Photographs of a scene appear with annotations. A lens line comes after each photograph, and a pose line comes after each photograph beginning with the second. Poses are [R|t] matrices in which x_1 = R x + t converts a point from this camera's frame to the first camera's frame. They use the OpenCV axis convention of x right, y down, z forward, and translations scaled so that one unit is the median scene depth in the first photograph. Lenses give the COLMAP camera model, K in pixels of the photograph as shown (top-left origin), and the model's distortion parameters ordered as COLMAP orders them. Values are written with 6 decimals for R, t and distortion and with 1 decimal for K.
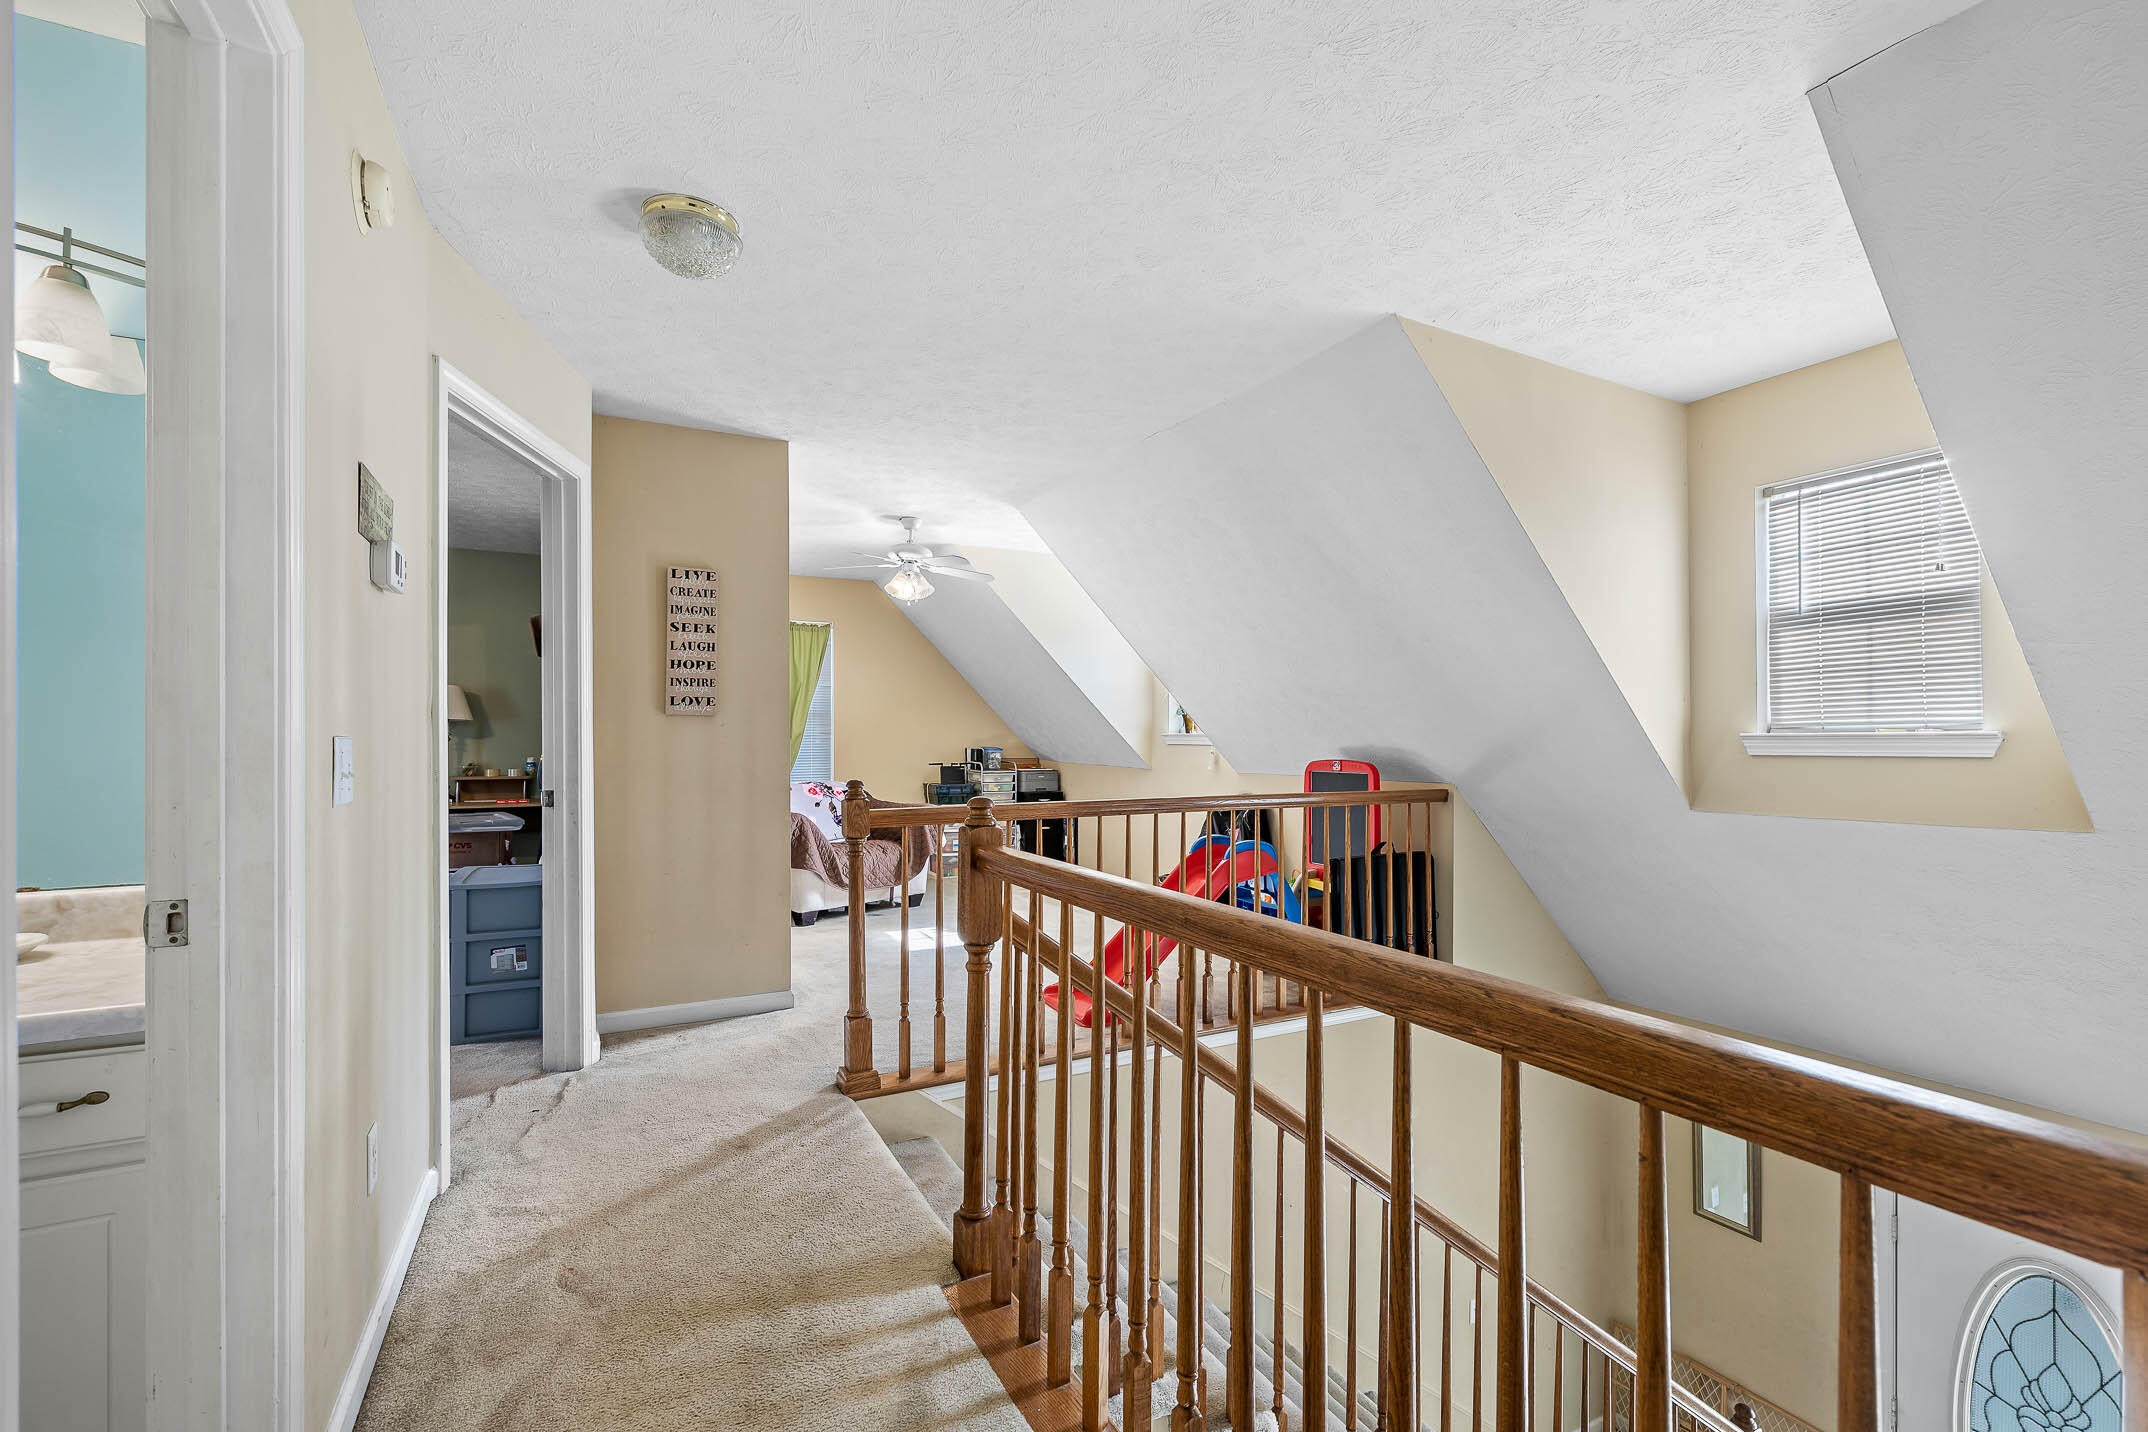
lens RADIAL K [[917.8, 0, 1067.7], [0, 917.8, 736.0], [0, 0, 1]] dist [0.002912, -0.000050]
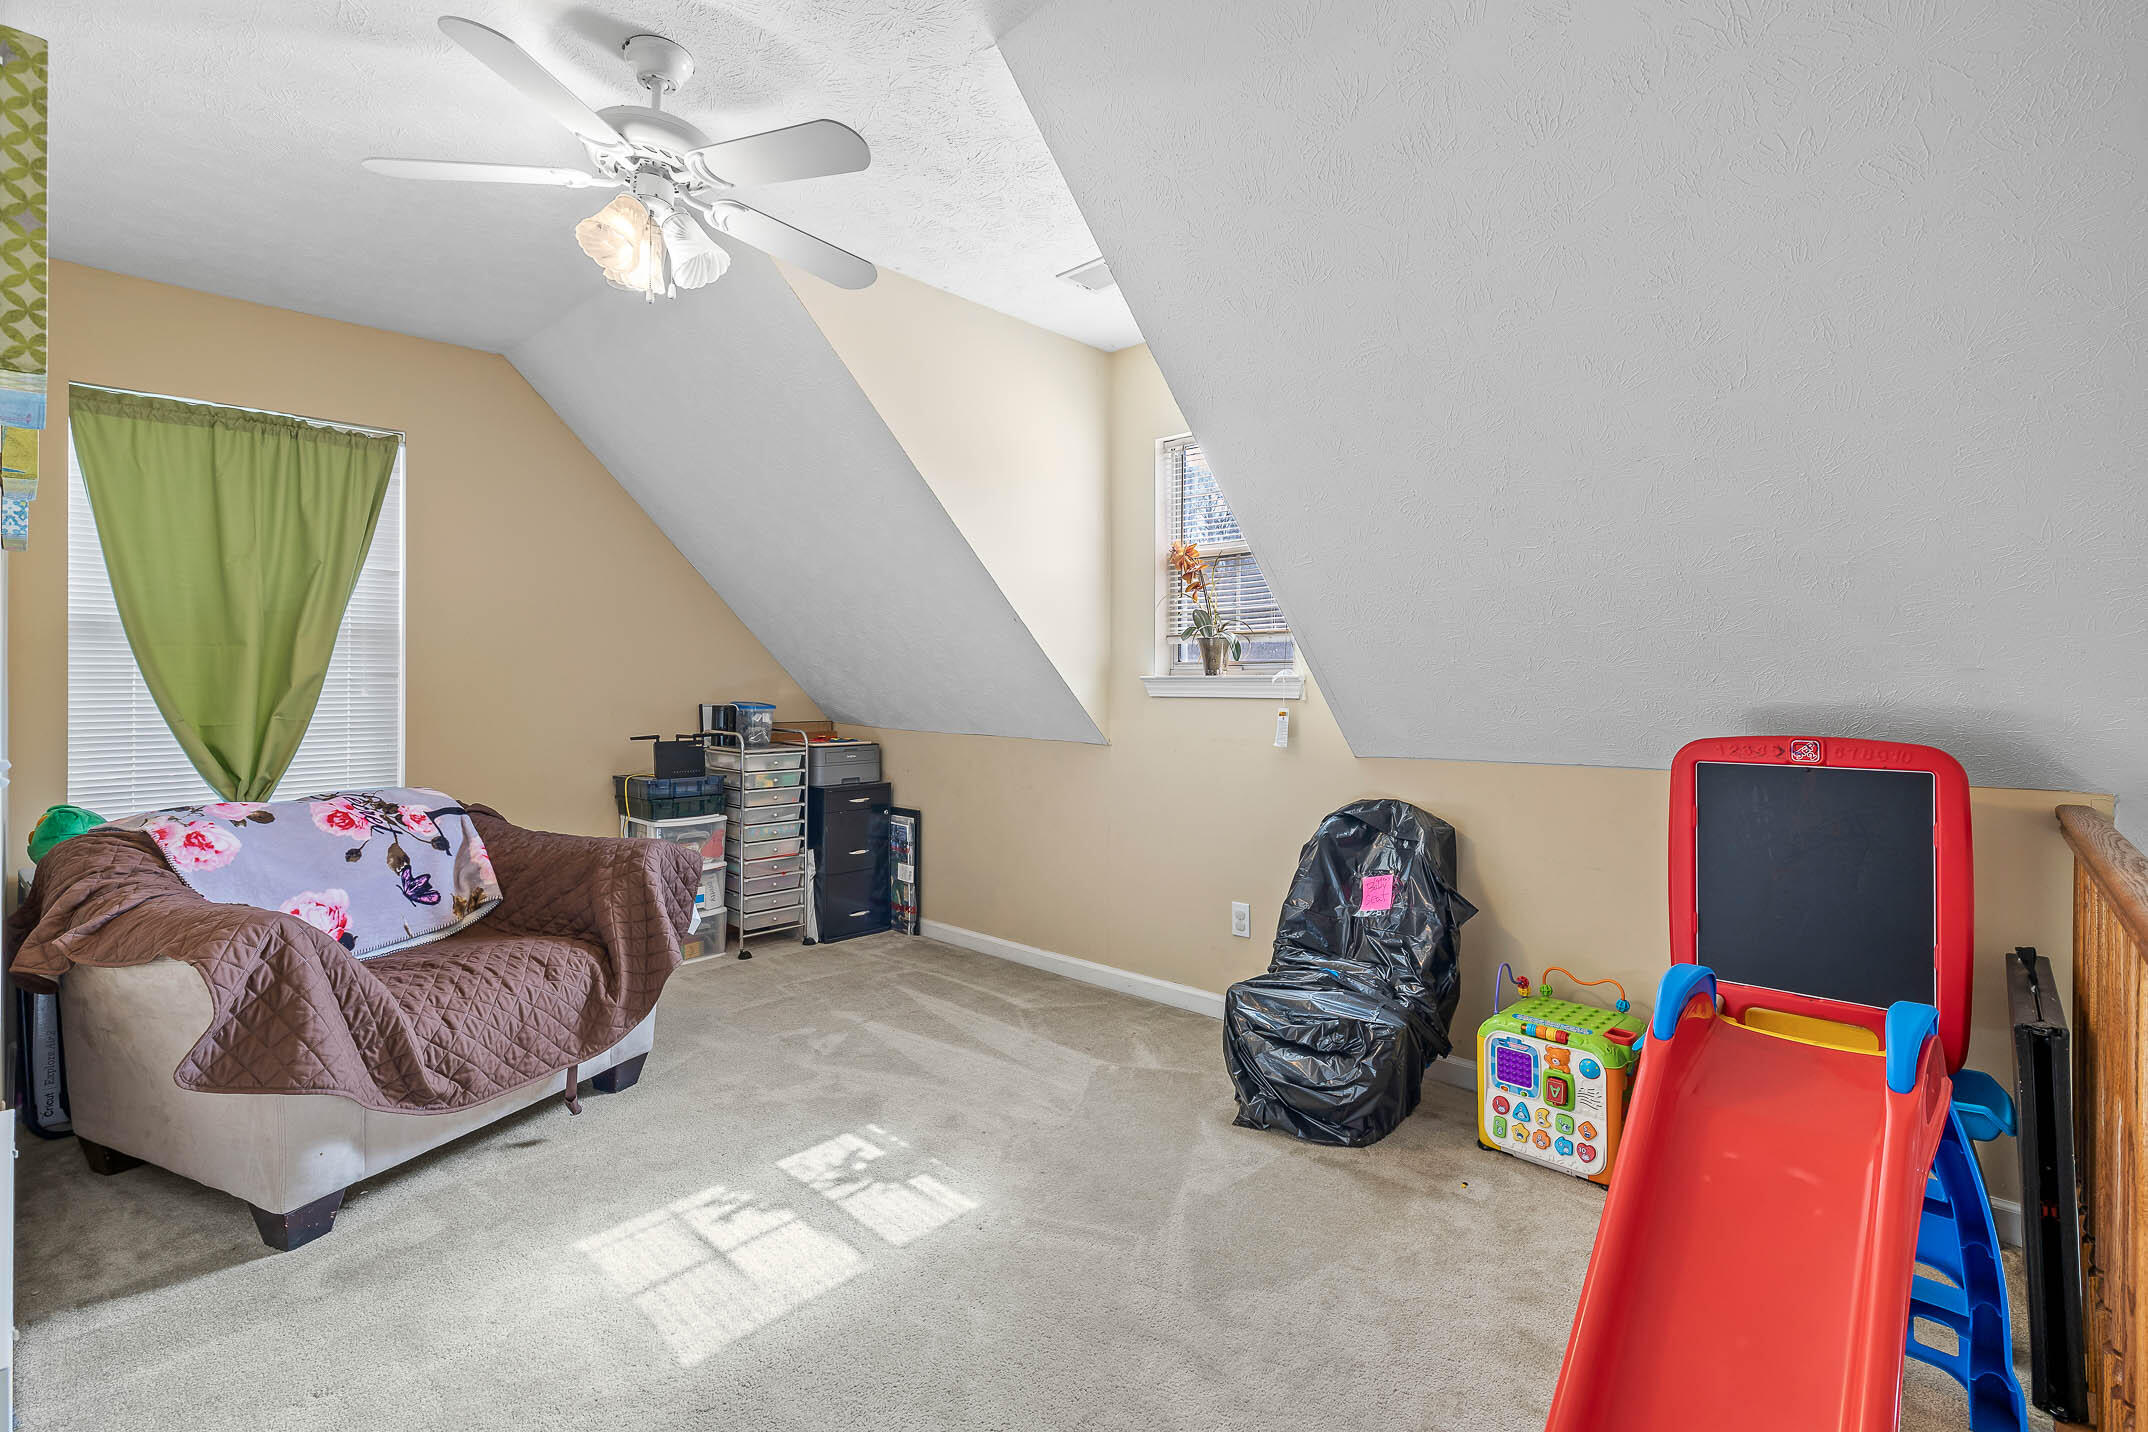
lens RADIAL K [[981.0, 0, 1063.0], [0, 981.0, 675.9], [0, 0, 1]] dist [0.000412, 0.000270]
pose [[0.944646, 0.001897, 0.328086, -0.106849], [0.000620, 0.999971, -0.007566, 0.001219], [-0.328091, 0.007351, 0.944618, 0.434540]]
